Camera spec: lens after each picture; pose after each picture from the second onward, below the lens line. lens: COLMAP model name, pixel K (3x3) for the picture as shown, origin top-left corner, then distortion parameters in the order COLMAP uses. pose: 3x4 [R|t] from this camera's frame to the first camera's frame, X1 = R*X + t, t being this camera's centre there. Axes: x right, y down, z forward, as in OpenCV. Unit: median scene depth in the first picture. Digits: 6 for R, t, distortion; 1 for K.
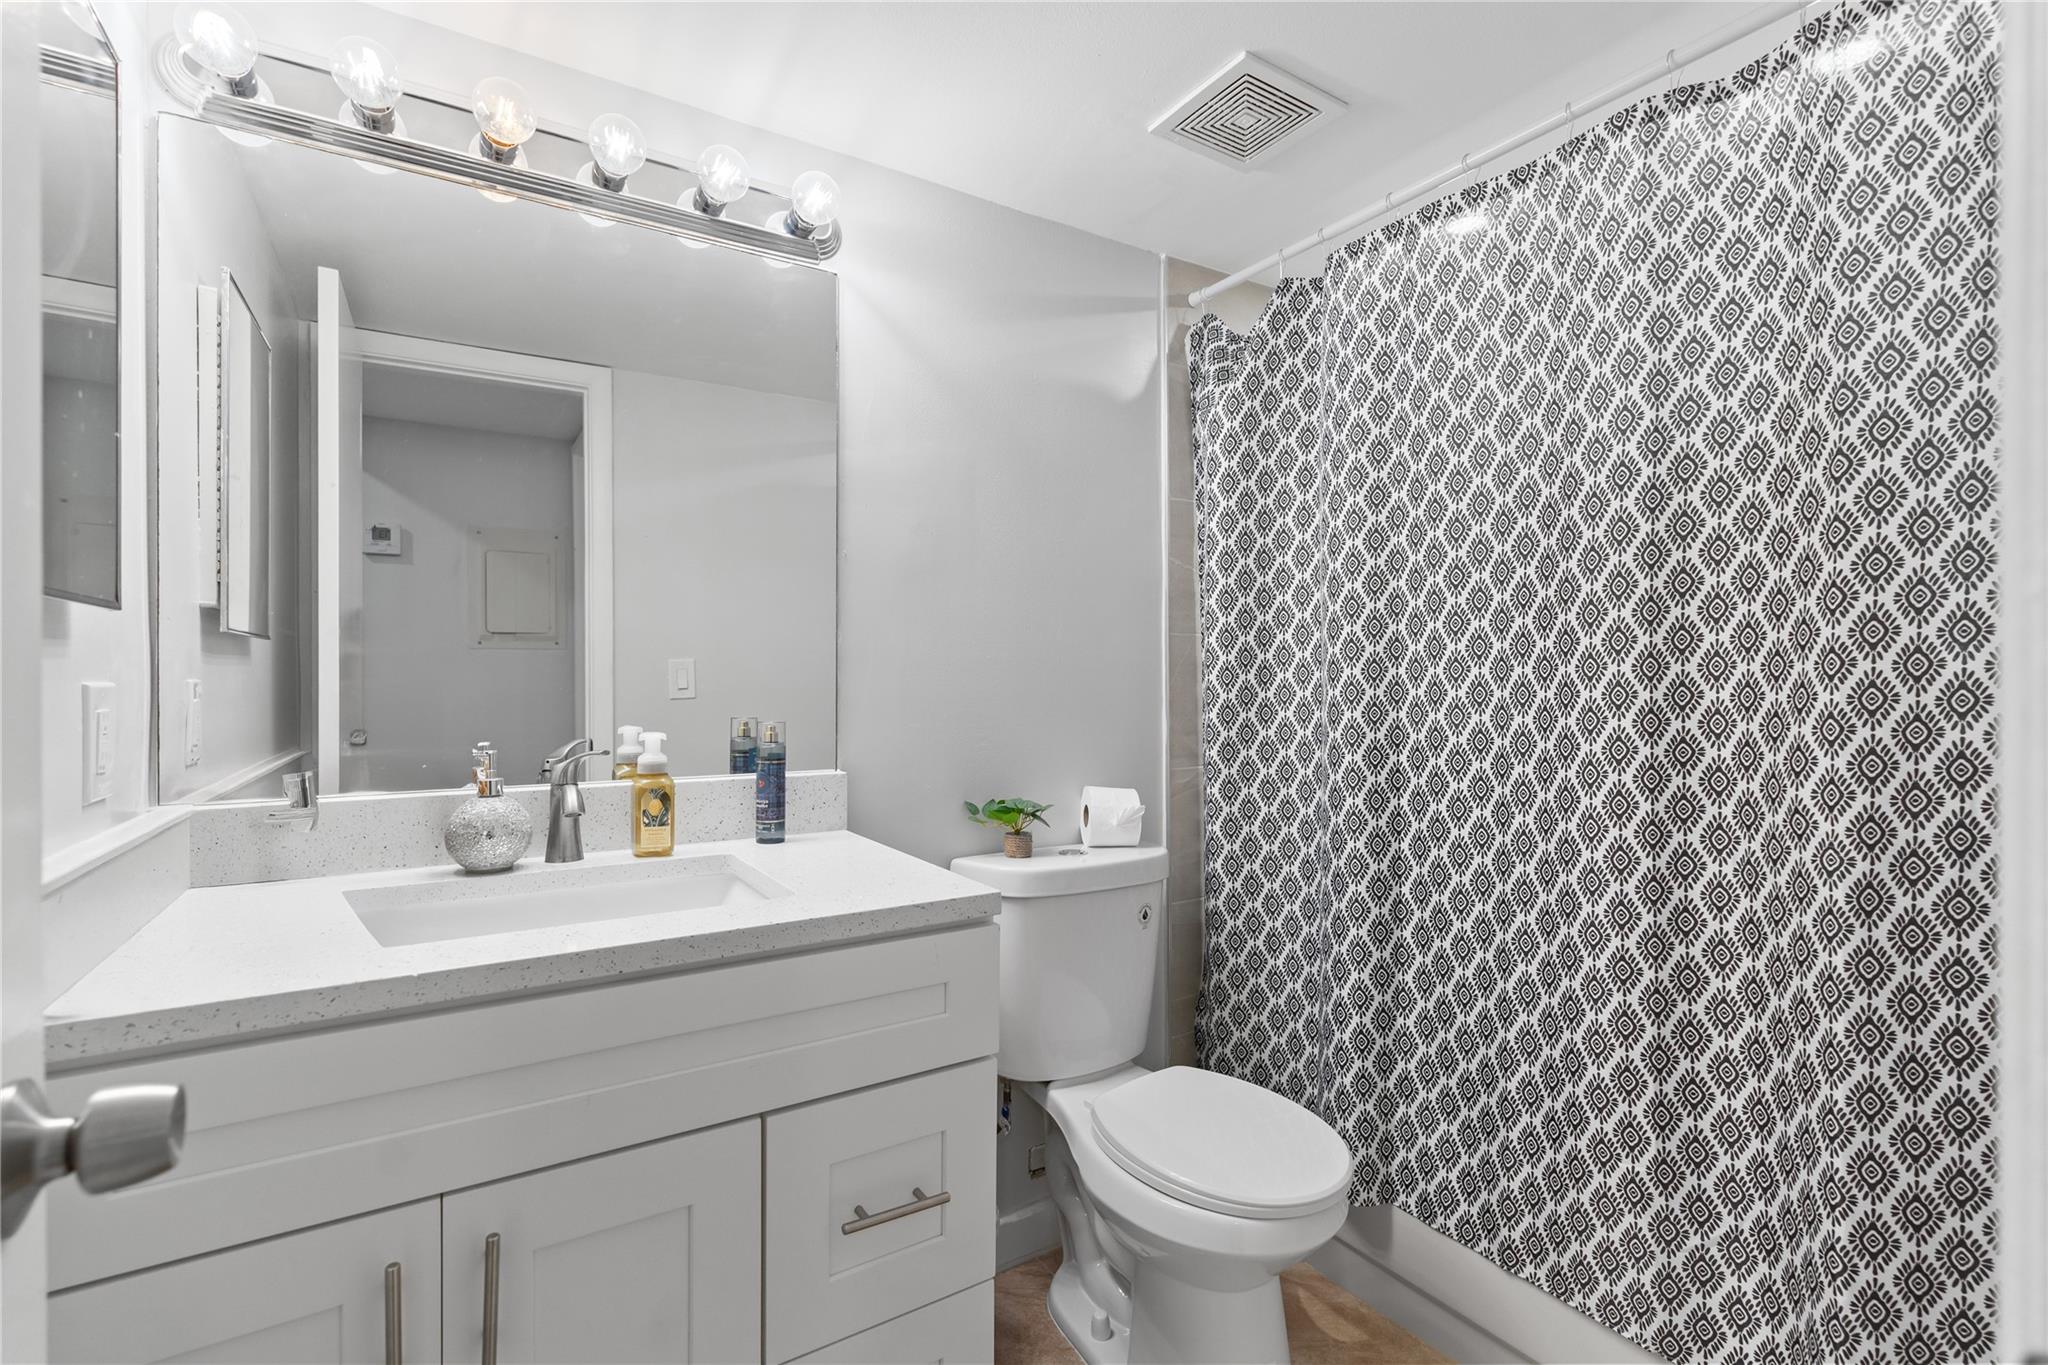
lens RADIAL K [[927.2, 0, 1024.0], [0, 927.2, 679.5], [0, 0, 1]] dist [-0.003984, 0.000907]
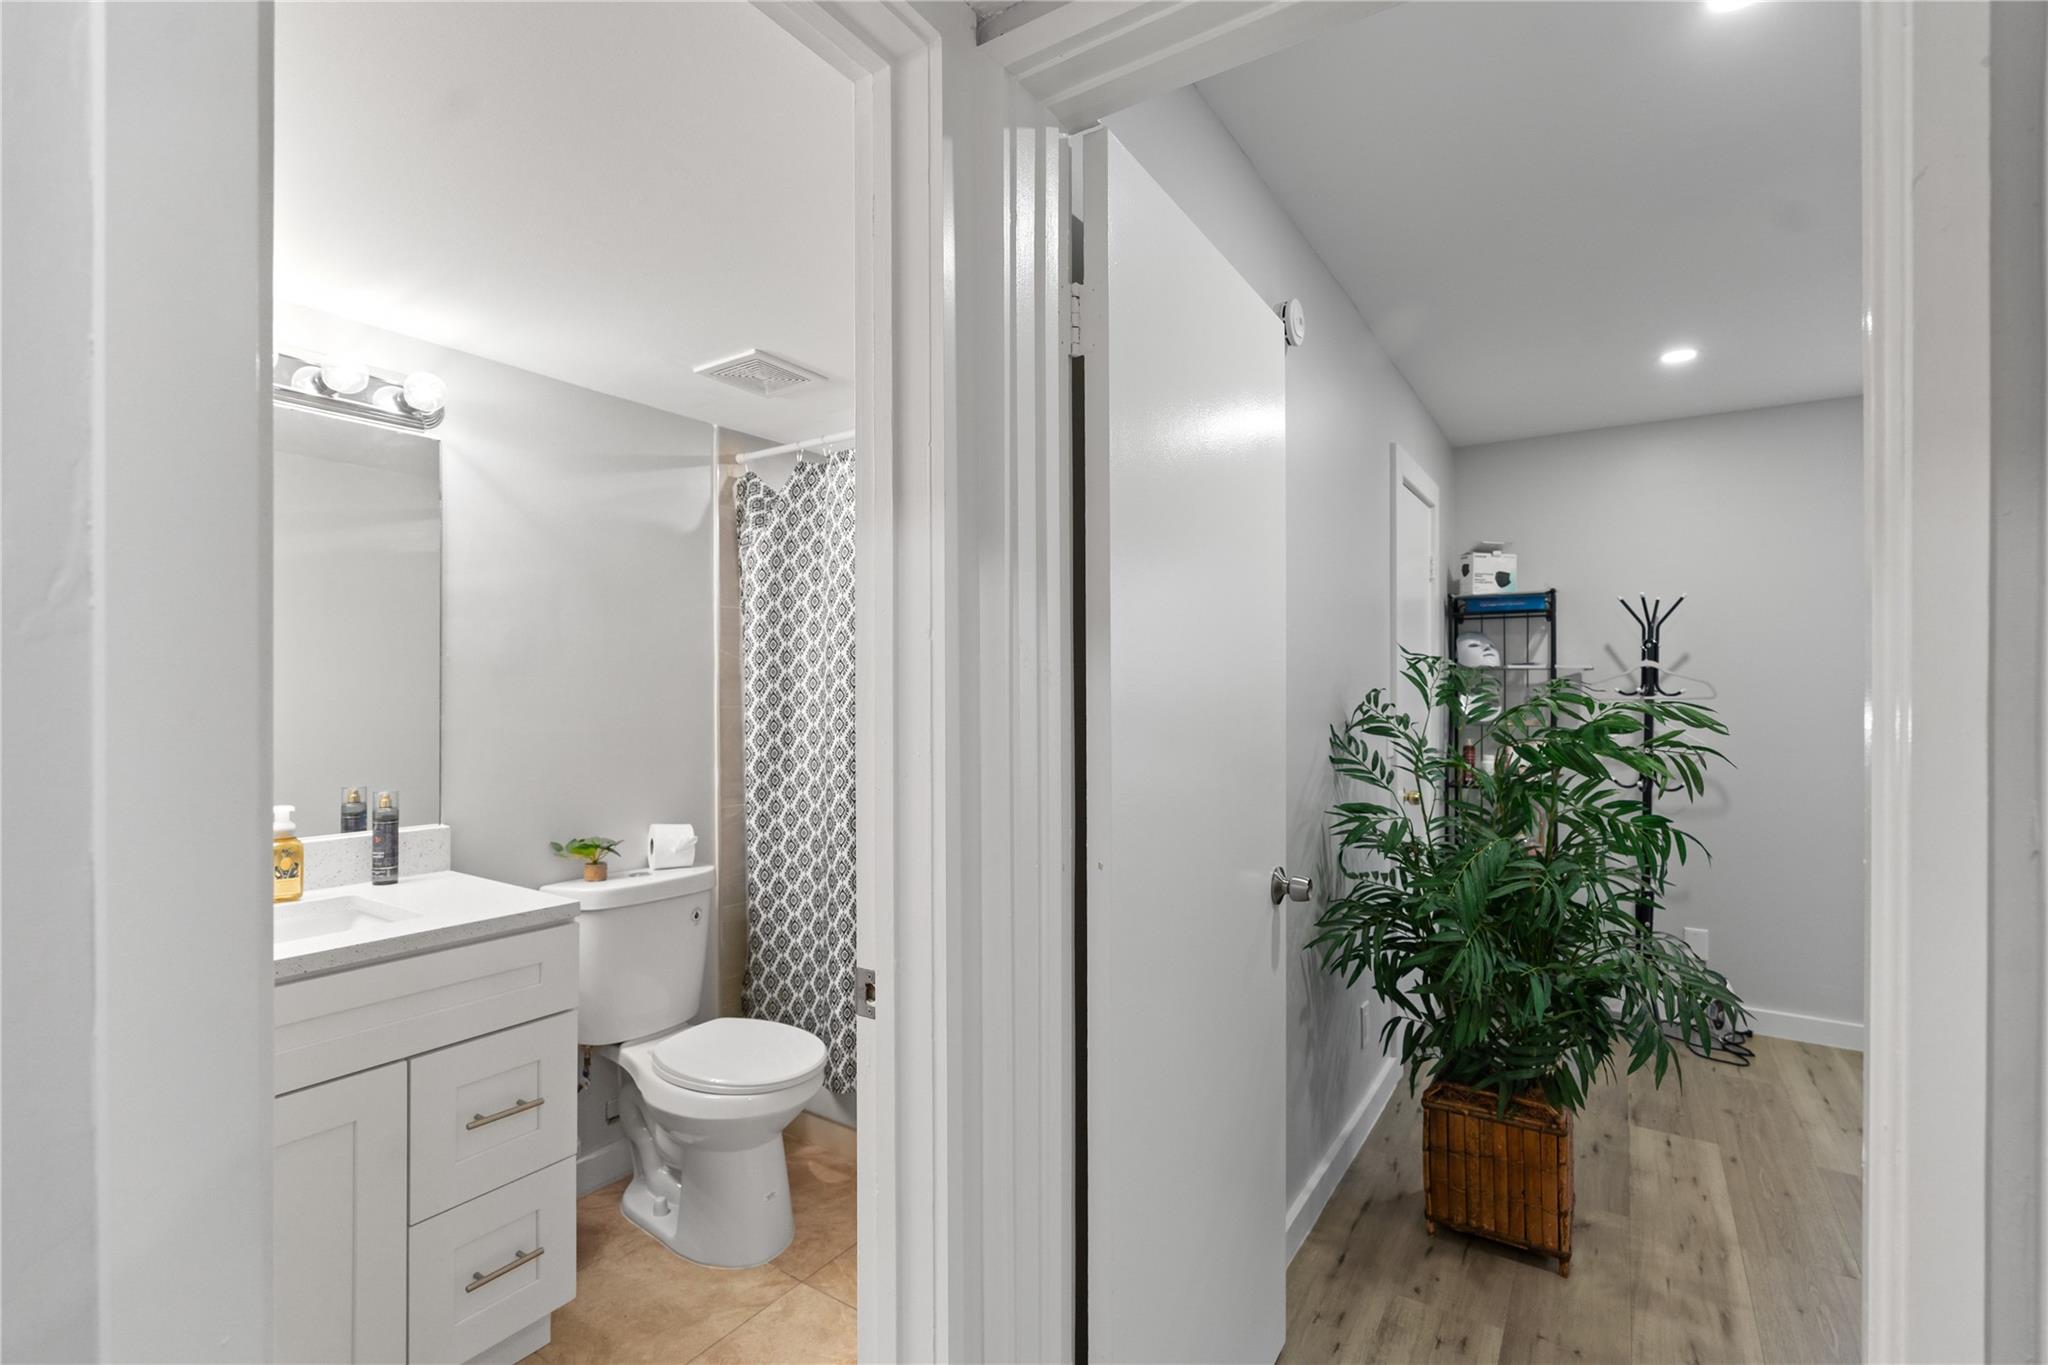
lens RADIAL K [[906.6, 0, 1017.6], [0, 906.6, 697.3], [0, 0, 1]] dist [-0.004364, 0.000345]
pose [[0.913258, -0.000904, 0.407381, 0.016592], [0.001956, 0.999996, -0.002168, -0.066041], [-0.407377, 0.002777, 0.913256, -0.419841]]
